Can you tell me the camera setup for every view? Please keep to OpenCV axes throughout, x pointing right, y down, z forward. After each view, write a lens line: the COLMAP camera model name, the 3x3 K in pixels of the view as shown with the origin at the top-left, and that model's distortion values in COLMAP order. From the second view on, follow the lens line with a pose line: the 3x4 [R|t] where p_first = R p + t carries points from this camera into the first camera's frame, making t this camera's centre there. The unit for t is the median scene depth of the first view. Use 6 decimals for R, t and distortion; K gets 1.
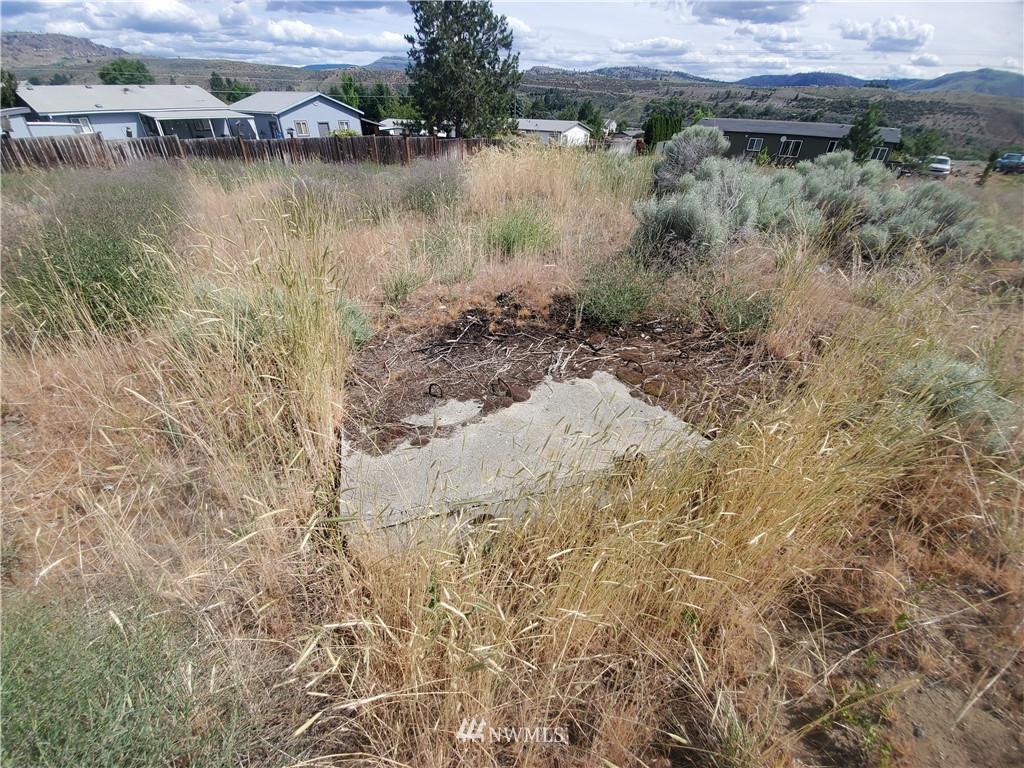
lens RADIAL K [[406.1, 0, 514.2], [0, 406.1, 397.5], [0, 0, 1]] dist [0.010122, -0.012662]
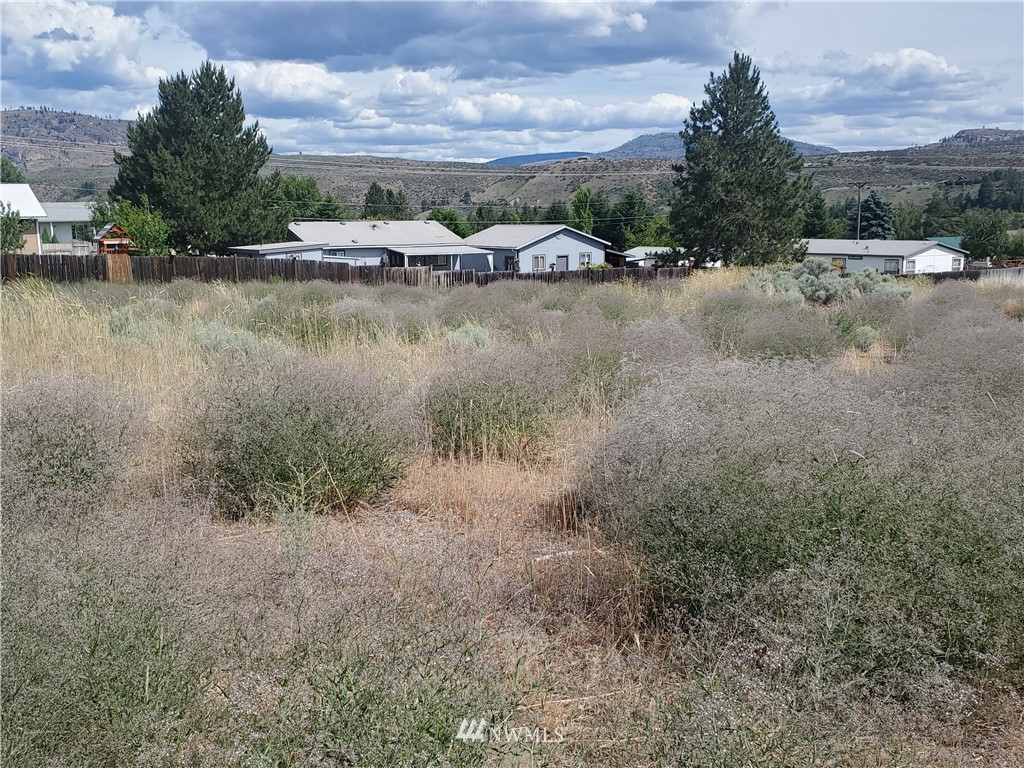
lens RADIAL K [[1050.9, 0, 512.0], [0, 1050.9, 384.0], [0, 0, 1]] dist [0.350442, -1.127989]
pose [[0.934572, 0.023315, -0.355008, 0.143368], [-0.178500, 0.893897, -0.411201, 0.320805], [0.307754, 0.447666, 0.839573, -0.501298]]
